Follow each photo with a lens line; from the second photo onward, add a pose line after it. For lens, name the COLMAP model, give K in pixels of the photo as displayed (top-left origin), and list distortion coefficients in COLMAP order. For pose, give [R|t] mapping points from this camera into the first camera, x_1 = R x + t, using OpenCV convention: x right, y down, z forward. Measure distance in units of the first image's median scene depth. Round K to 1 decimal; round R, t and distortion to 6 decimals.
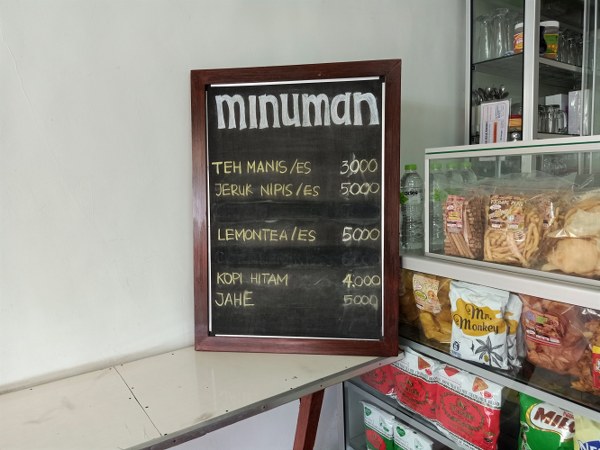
lens RADIAL K [[443.9, 0, 300.4], [0, 443.9, 224.1], [0, 0, 1]] dist [0.060917, 0.000542]
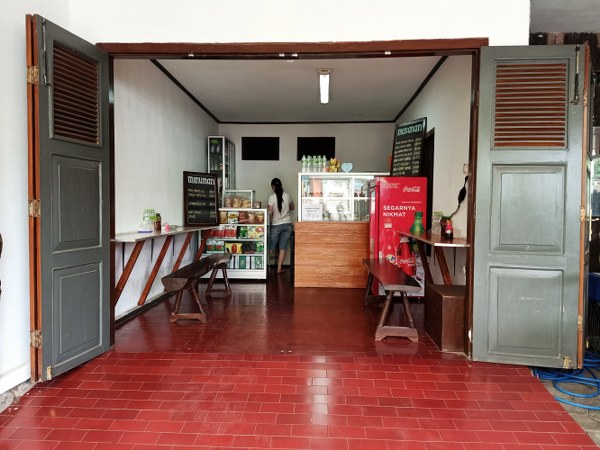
lens RADIAL K [[443.9, 0, 299.8], [0, 443.9, 224.6], [0, 0, 1]] dist [0.060917, 0.000542]
pose [[0.623395, 0.001016, 0.781906, -3.443224], [0.050785, 0.997835, -0.041786, 0.552377], [-0.780256, 0.065759, 0.621994, -3.195717]]
